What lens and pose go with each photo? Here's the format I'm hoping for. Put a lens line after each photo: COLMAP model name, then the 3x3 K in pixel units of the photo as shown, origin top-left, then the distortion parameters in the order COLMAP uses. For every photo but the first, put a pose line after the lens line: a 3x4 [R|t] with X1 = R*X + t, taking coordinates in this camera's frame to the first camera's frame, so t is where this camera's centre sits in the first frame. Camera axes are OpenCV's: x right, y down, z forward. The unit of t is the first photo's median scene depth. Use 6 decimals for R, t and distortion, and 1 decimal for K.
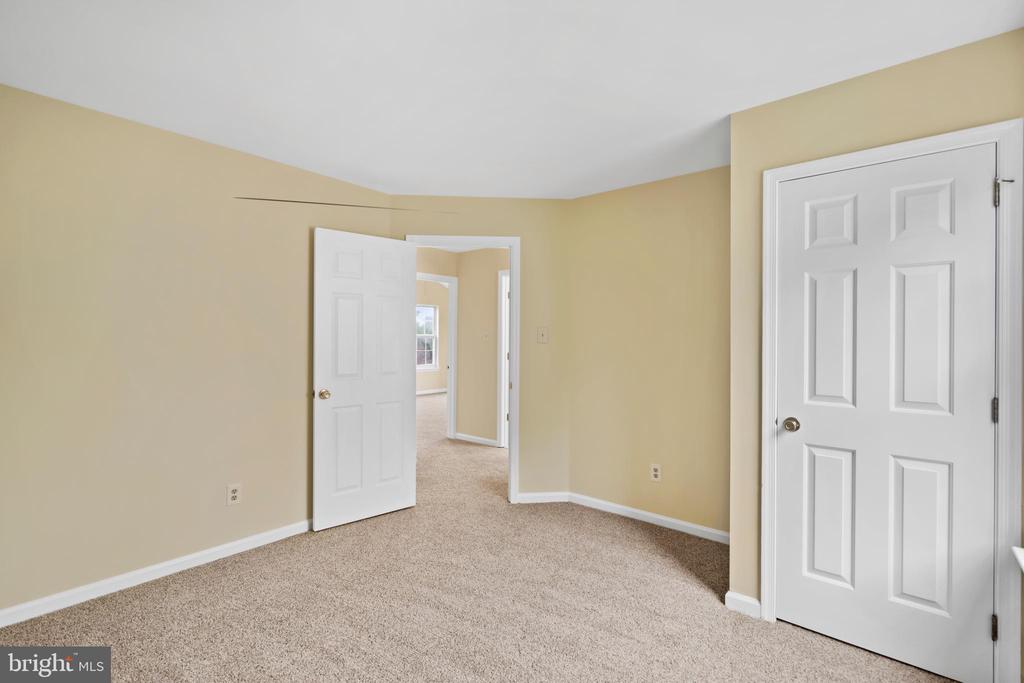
lens RADIAL K [[460.5, 0, 512.0], [0, 460.5, 341.5], [0, 0, 1]] dist [-0.000881, 0.000015]
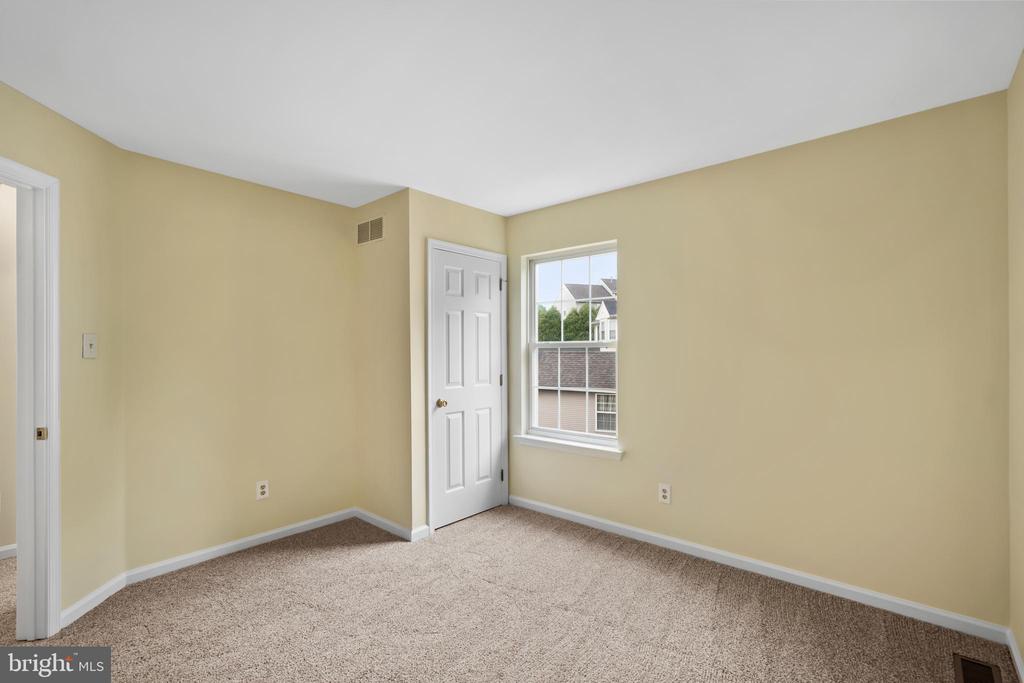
lens RADIAL K [[469.2, 0, 513.8], [0, 469.2, 348.9], [0, 0, 1]] dist [-0.001786, 0.000469]
pose [[0.017552, -0.003295, 0.999841, -0.991390], [0.009119, 0.999954, 0.003135, -0.009223], [-0.999804, 0.009063, 0.017581, 0.697077]]
